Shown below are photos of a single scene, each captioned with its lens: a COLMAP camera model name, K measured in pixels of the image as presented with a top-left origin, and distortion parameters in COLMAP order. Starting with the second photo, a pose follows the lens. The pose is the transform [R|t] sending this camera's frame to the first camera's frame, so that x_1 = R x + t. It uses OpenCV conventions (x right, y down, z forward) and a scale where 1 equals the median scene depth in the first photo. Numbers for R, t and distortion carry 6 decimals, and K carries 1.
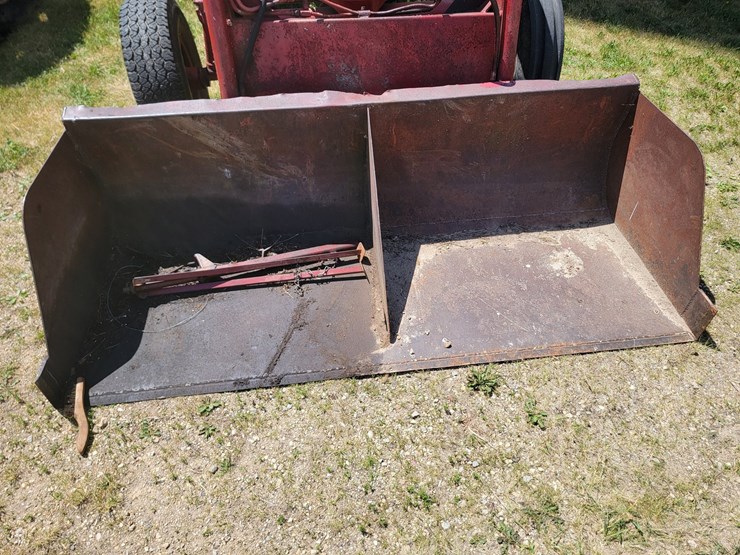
lens RADIAL K [[532.8, 0, 380.2], [0, 532.8, 274.9], [0, 0, 1]] dist [0.075278, -0.068924]
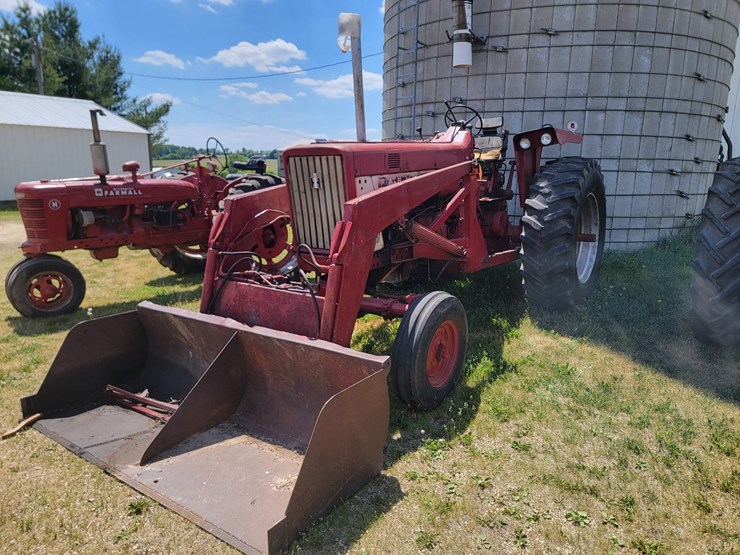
lens RADIAL K [[521.7, 0, 368.3], [0, 521.7, 270.7], [0, 0, 1]] dist [0.075455, -0.059790]
pose [[0.730997, 0.120090, -0.671730, 1.339728], [-0.464778, 0.808374, -0.361267, -0.066524], [0.499624, 0.576290, 0.646734, 0.049123]]
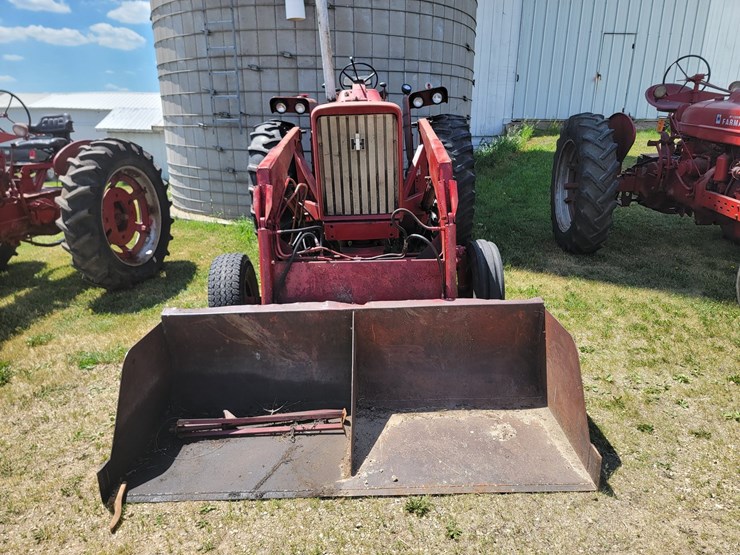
lens RADIAL K [[534.4, 0, 369.8], [0, 534.4, 264.0], [0, 0, 1]] dist [0.079080, -0.054911]
pose [[0.990229, 0.002411, -0.139430, 0.233617], [-0.069364, 0.875902, -0.477476, 0.286693], [0.120976, 0.482482, 0.867511, -0.363352]]
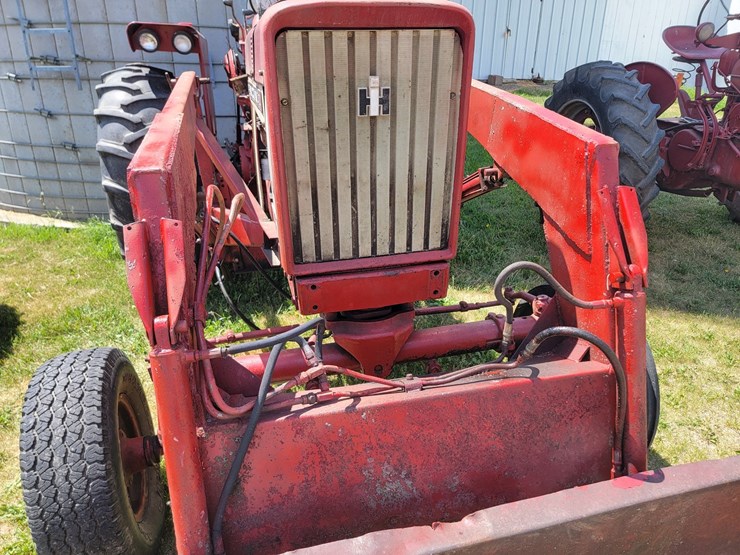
lens RADIAL K [[532.8, 0, 380.2], [0, 532.8, 274.9], [0, 0, 1]] dist [0.075278, -0.068924]
pose [[0.993201, -0.062610, 0.098141, -0.128996], [0.097040, 0.910968, -0.400900, -0.363163], [-0.064303, 0.407698, 0.910850, 0.371993]]
